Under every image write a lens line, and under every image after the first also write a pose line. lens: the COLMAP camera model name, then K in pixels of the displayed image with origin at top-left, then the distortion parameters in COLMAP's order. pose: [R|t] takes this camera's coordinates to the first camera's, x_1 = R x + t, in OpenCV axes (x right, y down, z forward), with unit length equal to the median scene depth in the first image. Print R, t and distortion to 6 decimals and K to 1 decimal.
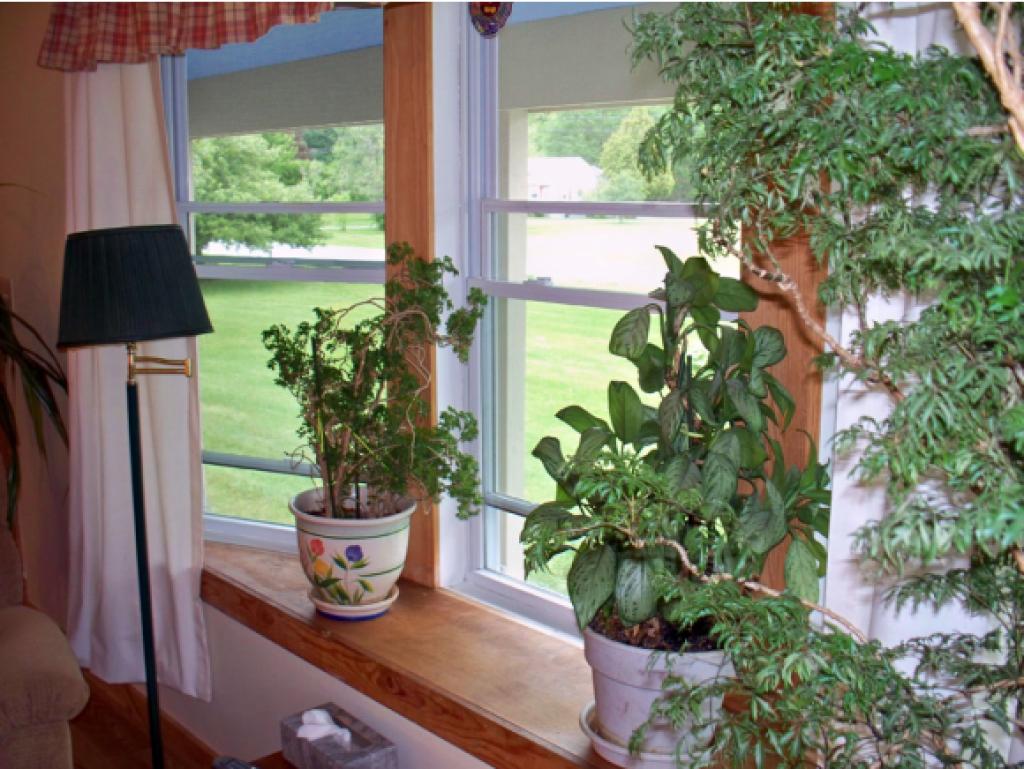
lens RADIAL K [[1085.9, 0, 512.2], [0, 1085.9, 389.9], [0, 0, 1]] dist [-0.122526, 0.000000]
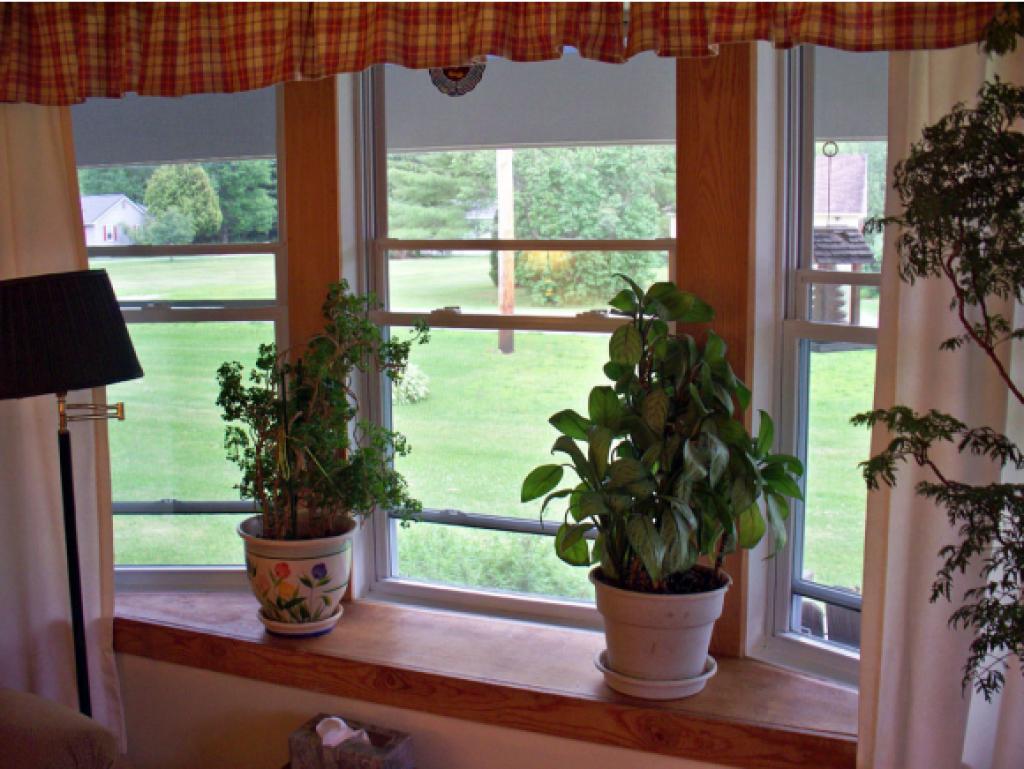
lens RADIAL K [[1085.9, 0, 512.0], [0, 1085.9, 379.9], [0, 0, 1]] dist [-0.122526, 0.000000]
pose [[0.908051, -0.069678, 0.413024, -0.388693], [0.085955, 0.996079, -0.020936, 0.002315], [-0.409945, 0.054513, 0.910480, -0.052068]]
